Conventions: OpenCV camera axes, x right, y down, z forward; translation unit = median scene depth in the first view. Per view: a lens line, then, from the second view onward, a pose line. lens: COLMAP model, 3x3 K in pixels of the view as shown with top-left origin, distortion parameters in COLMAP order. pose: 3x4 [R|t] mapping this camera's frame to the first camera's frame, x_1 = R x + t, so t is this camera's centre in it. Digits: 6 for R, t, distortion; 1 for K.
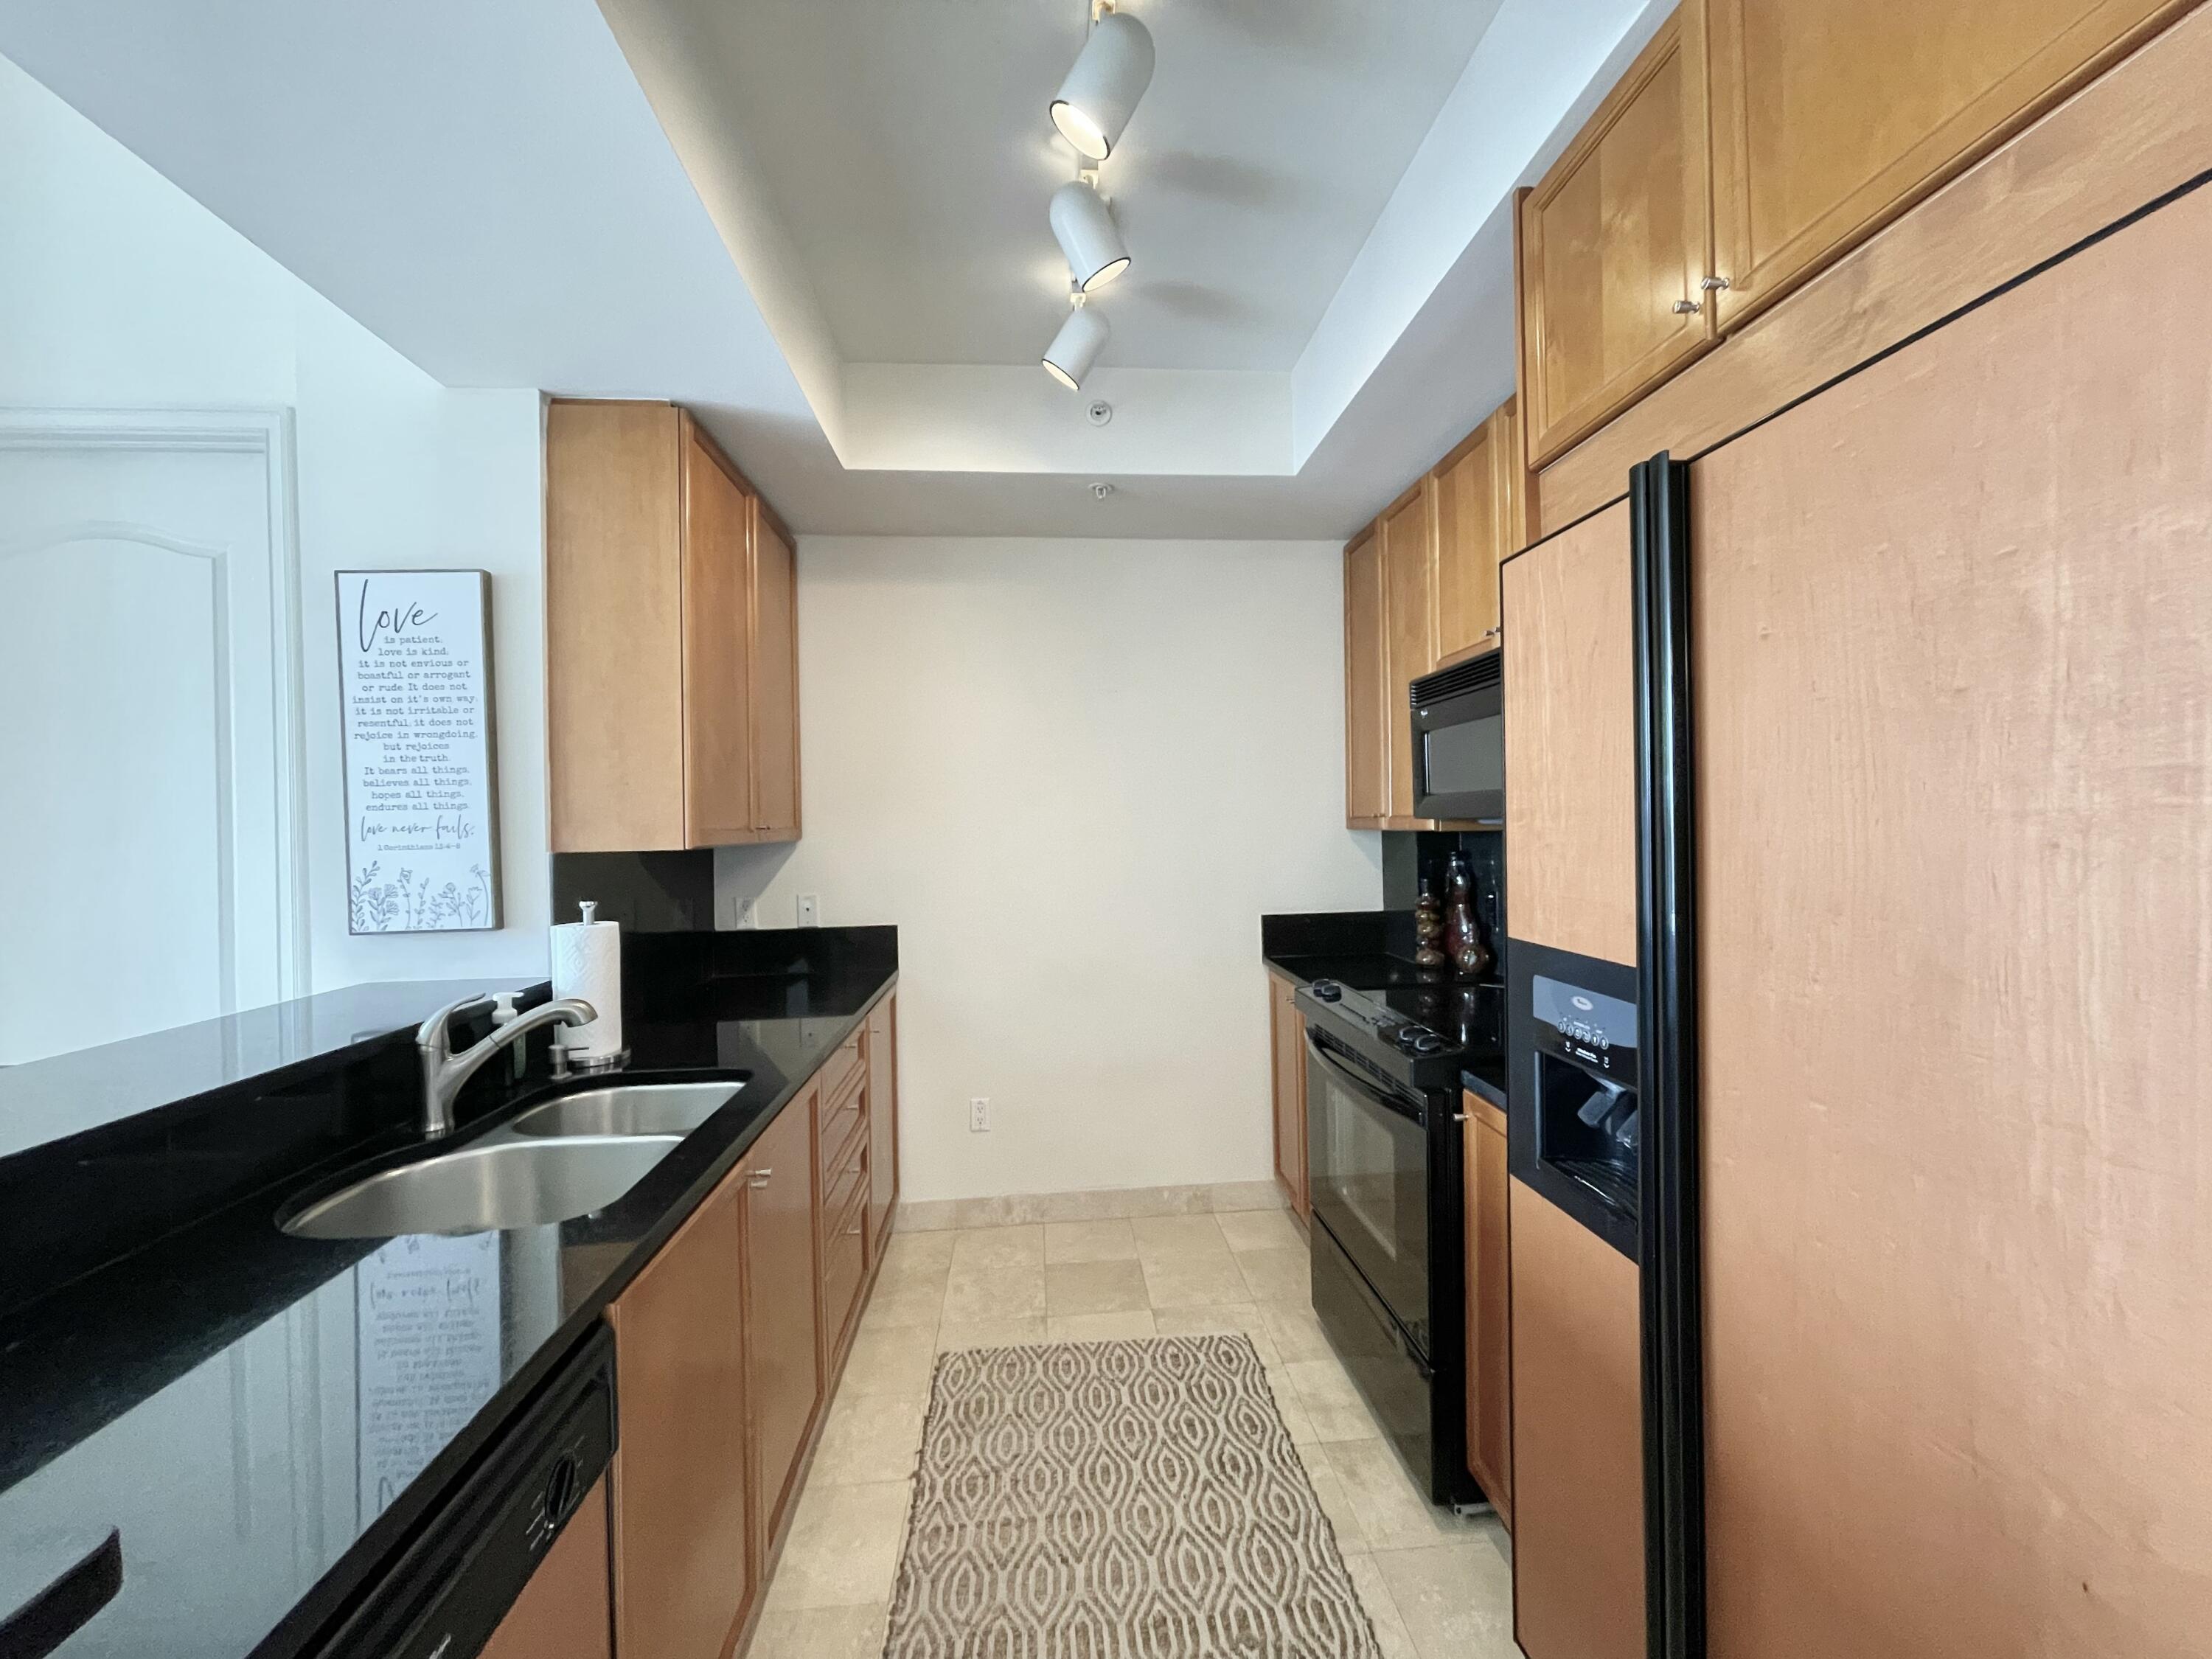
lens RADIAL K [[911.0, 0, 1106.0], [0, 911.0, 829.5], [0, 0, 1]] dist [-0.000504, -0.000052]
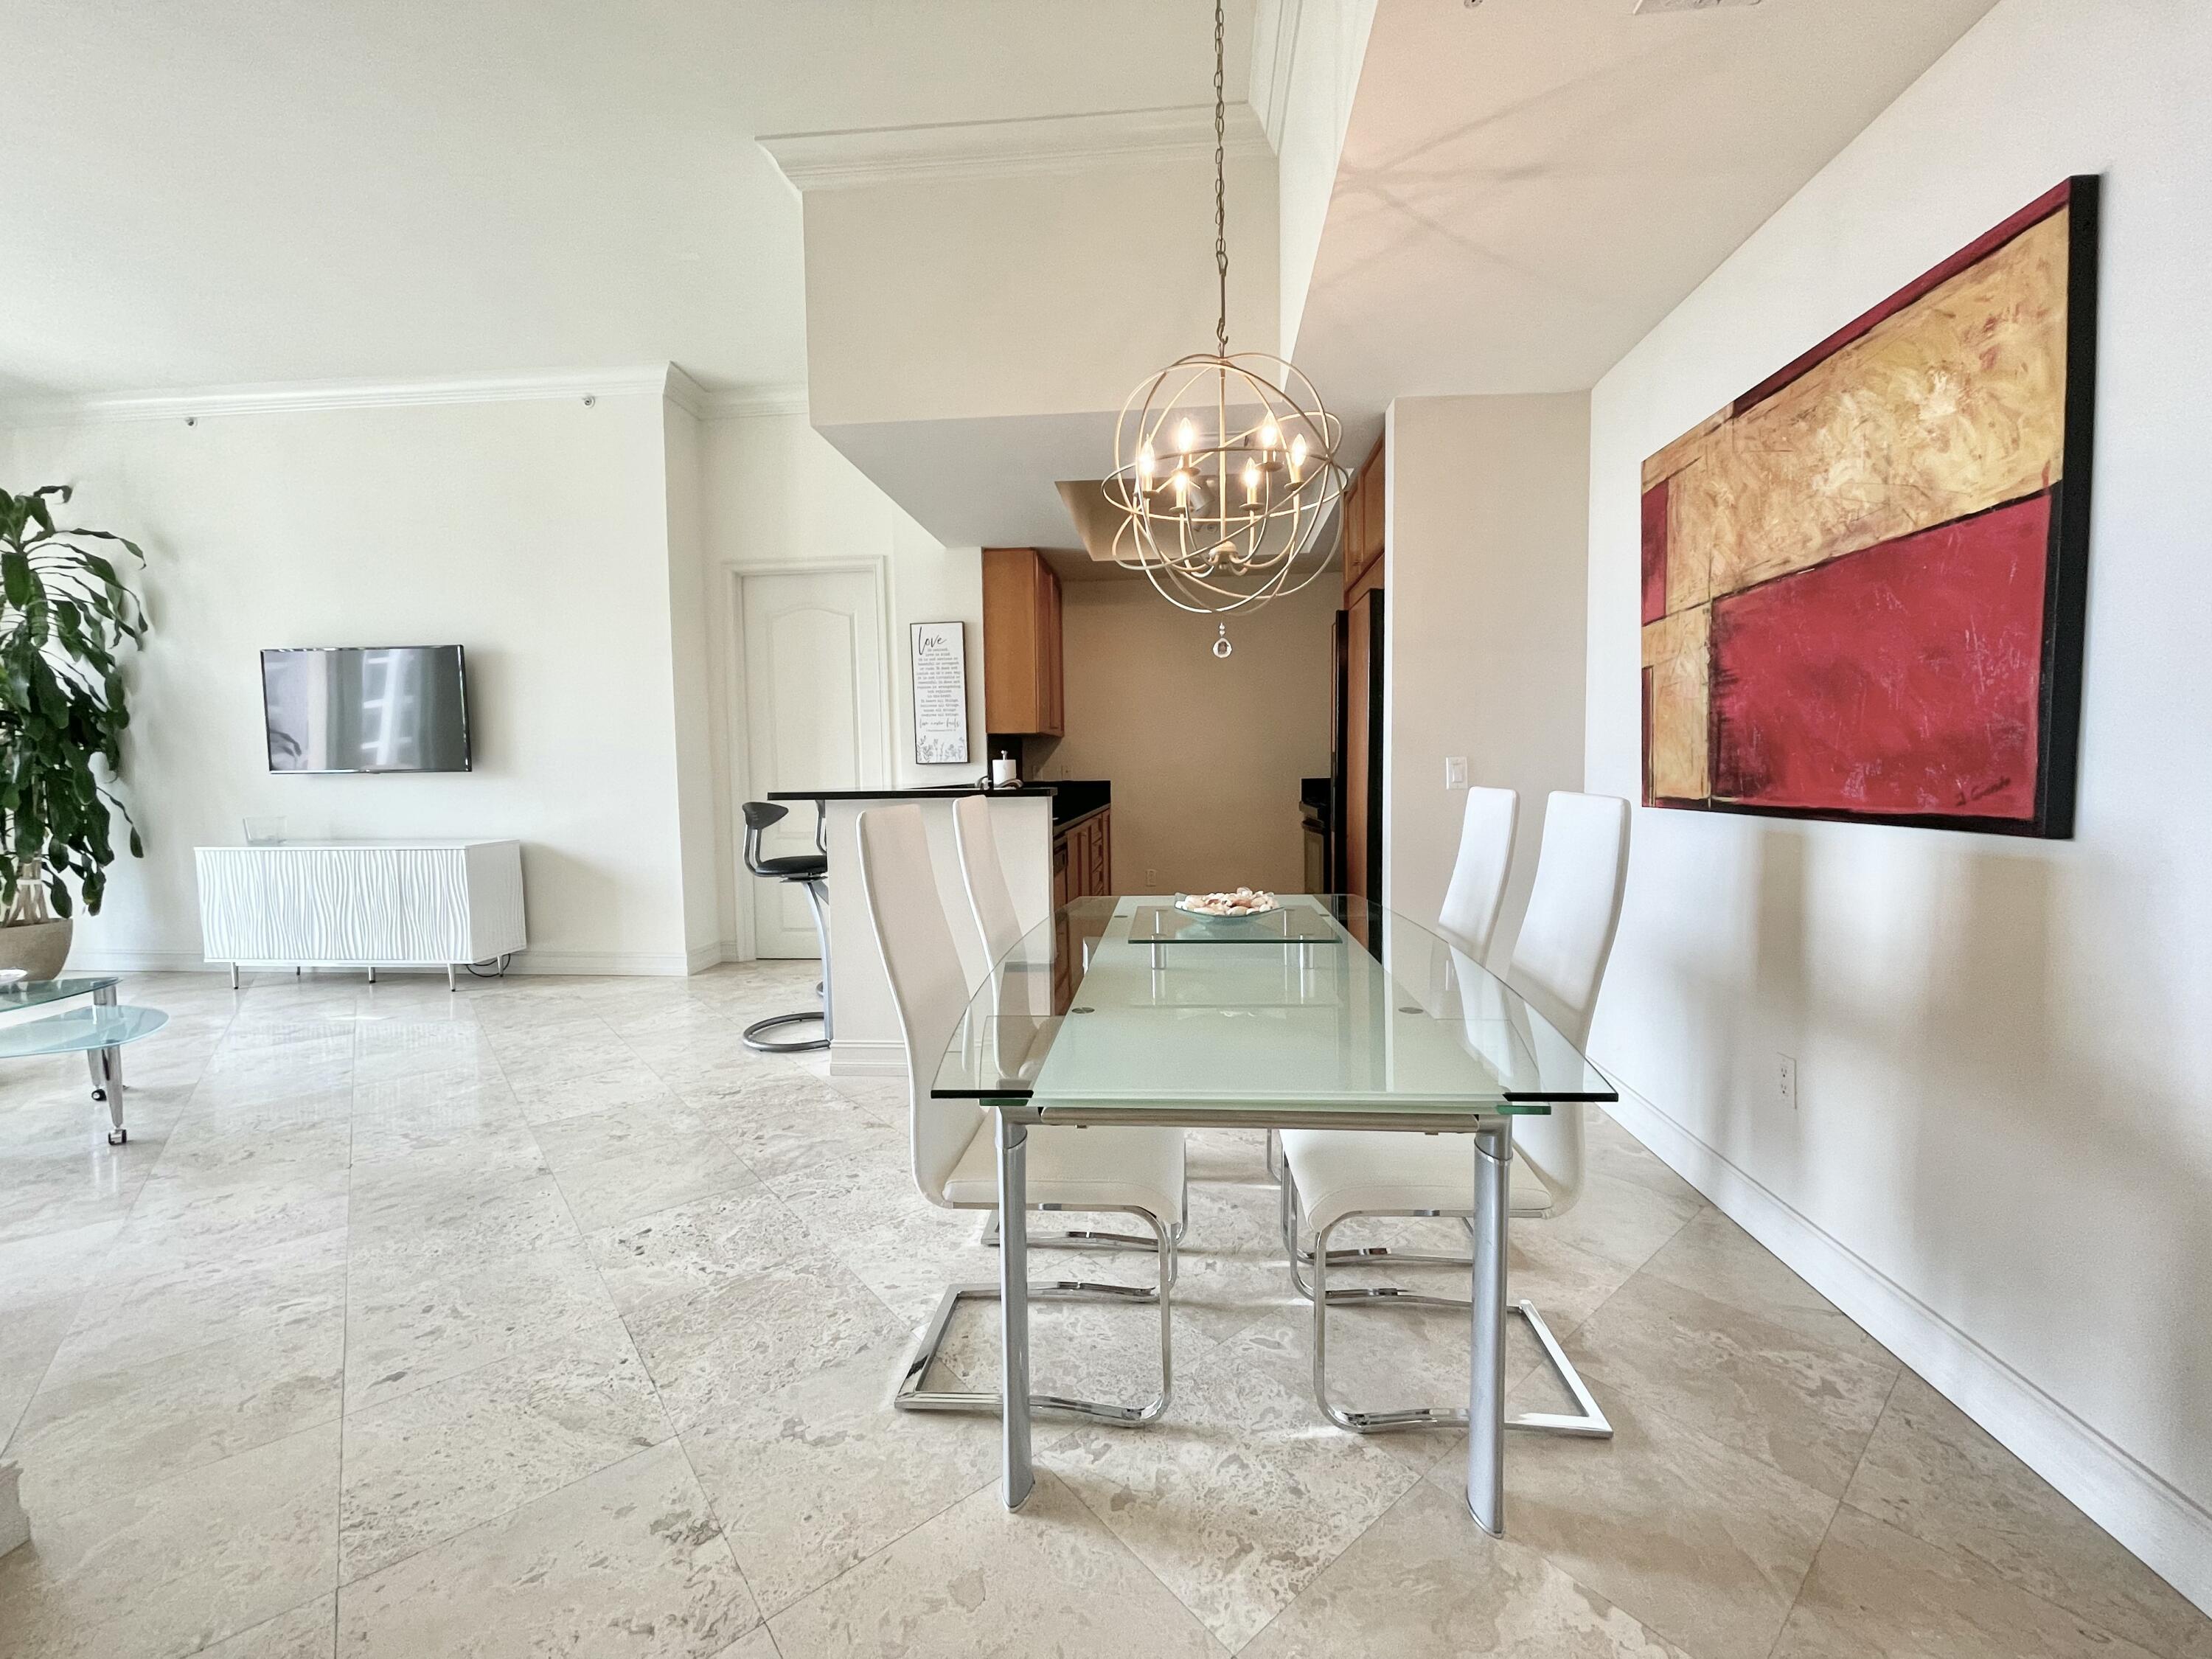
lens RADIAL K [[887.4, 0, 1108.5], [0, 887.4, 820.4], [0, 0, 1]] dist [-0.003480, -0.000313]
pose [[0.984720, 0.018864, -0.173120, 0.161323], [-0.009037, 0.998312, 0.057380, 0.125708], [0.173910, -0.054939, 0.983228, -1.417295]]
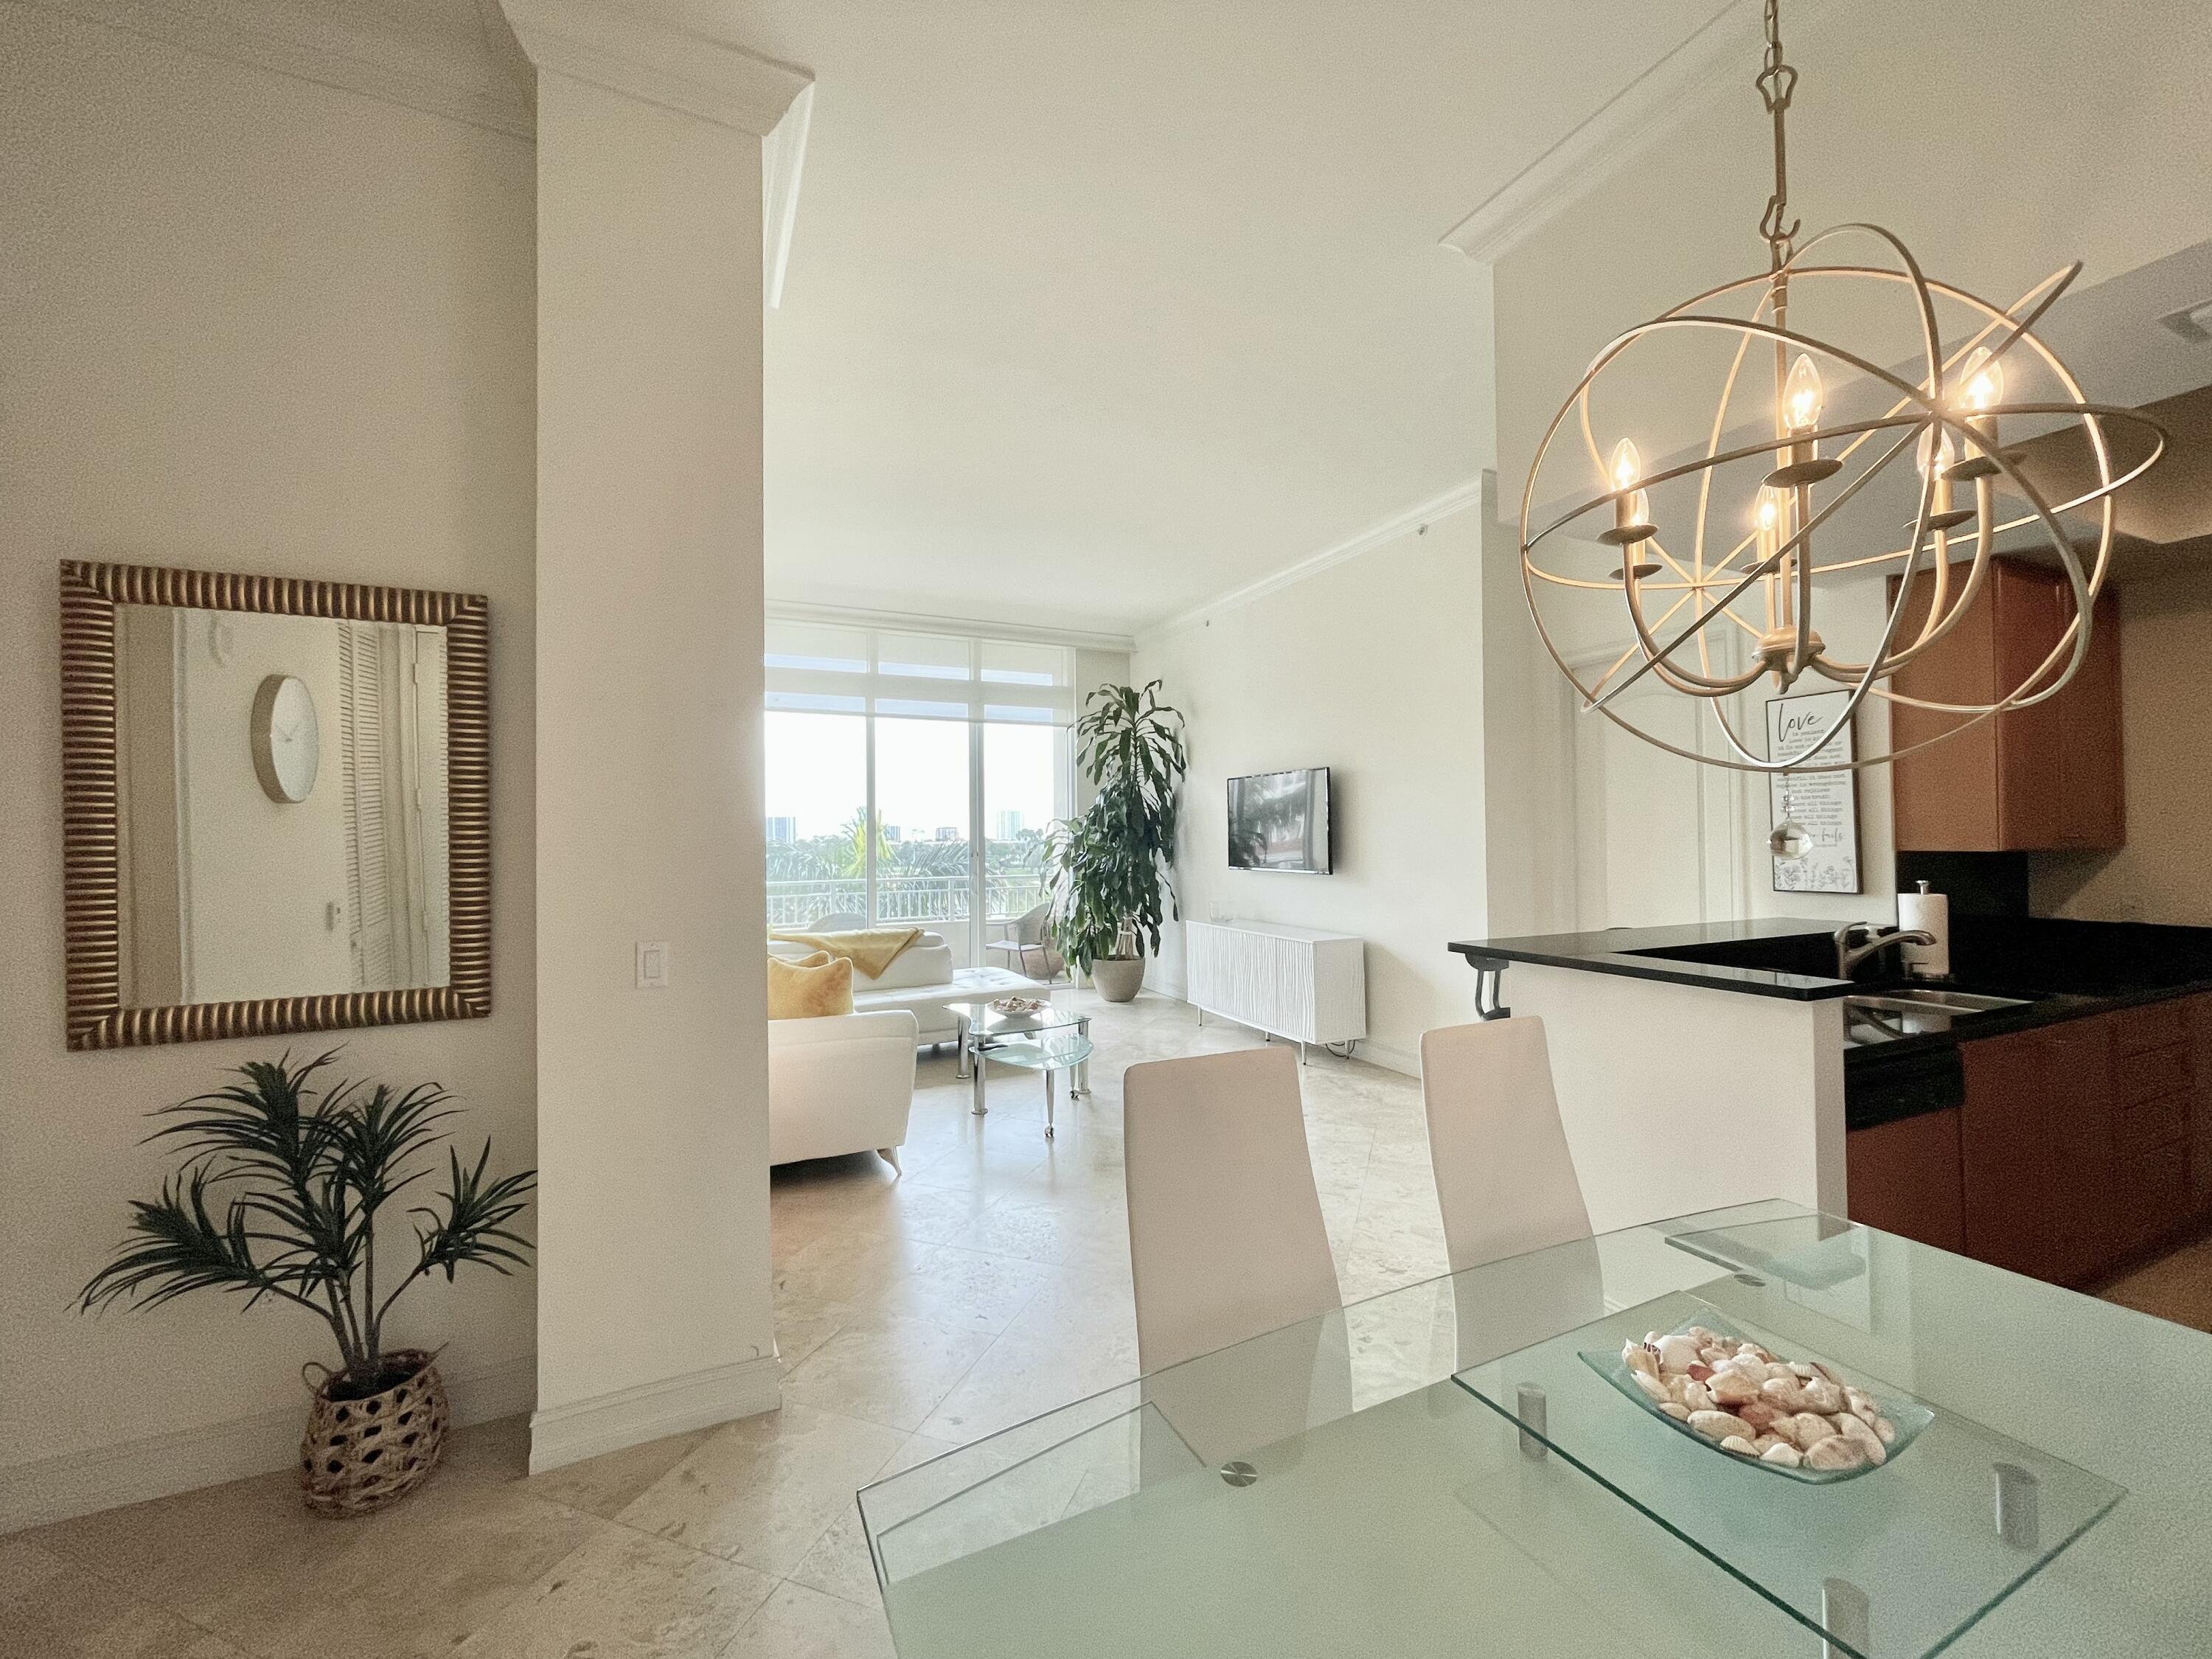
lens RADIAL K [[887.4, 0, 1108.5], [0, 887.4, 820.4], [0, 0, 1]] dist [-0.003480, -0.000313]
pose [[0.338526, -0.002468, -0.940954, 0.438131], [-0.004512, 0.999981, -0.004246, -0.016969], [0.940946, 0.005683, 0.338509, -0.926410]]
